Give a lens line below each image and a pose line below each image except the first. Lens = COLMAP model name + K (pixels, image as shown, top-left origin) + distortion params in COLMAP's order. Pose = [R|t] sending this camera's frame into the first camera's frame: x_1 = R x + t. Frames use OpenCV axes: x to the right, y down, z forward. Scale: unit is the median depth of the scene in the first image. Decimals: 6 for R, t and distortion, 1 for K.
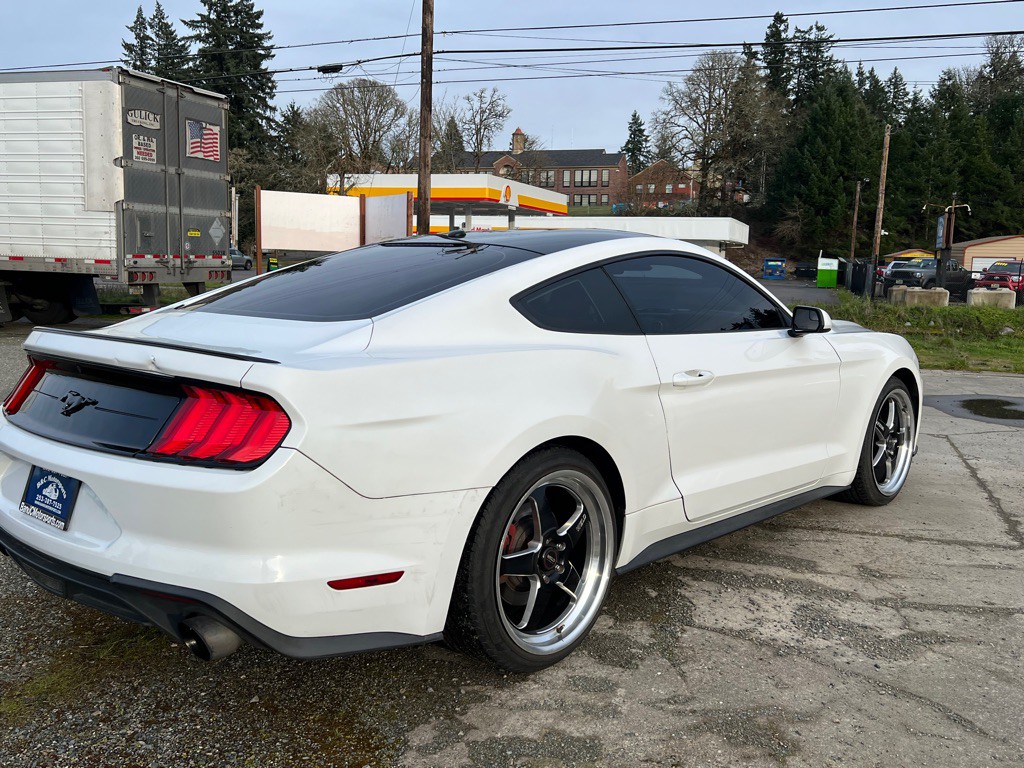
lens RADIAL K [[943.7, 0, 525.4], [0, 943.7, 392.2], [0, 0, 1]] dist [0.025977, 0.000000]
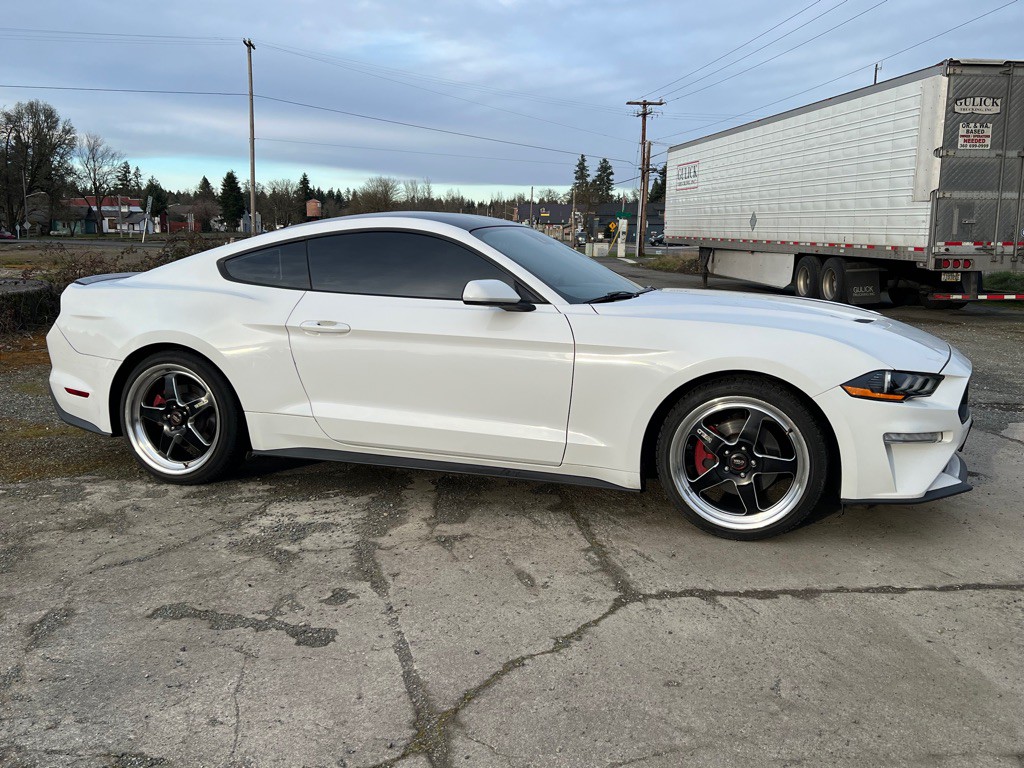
lens RADIAL K [[943.7, 0, 513.7], [0, 943.7, 386.6], [0, 0, 1]] dist [0.025977, 0.000000]
pose [[0.397041, 0.127745, -0.908867, 1.137039], [-0.126071, 0.988470, 0.083859, -0.058488], [0.909101, 0.081287, 0.408568, 0.555820]]
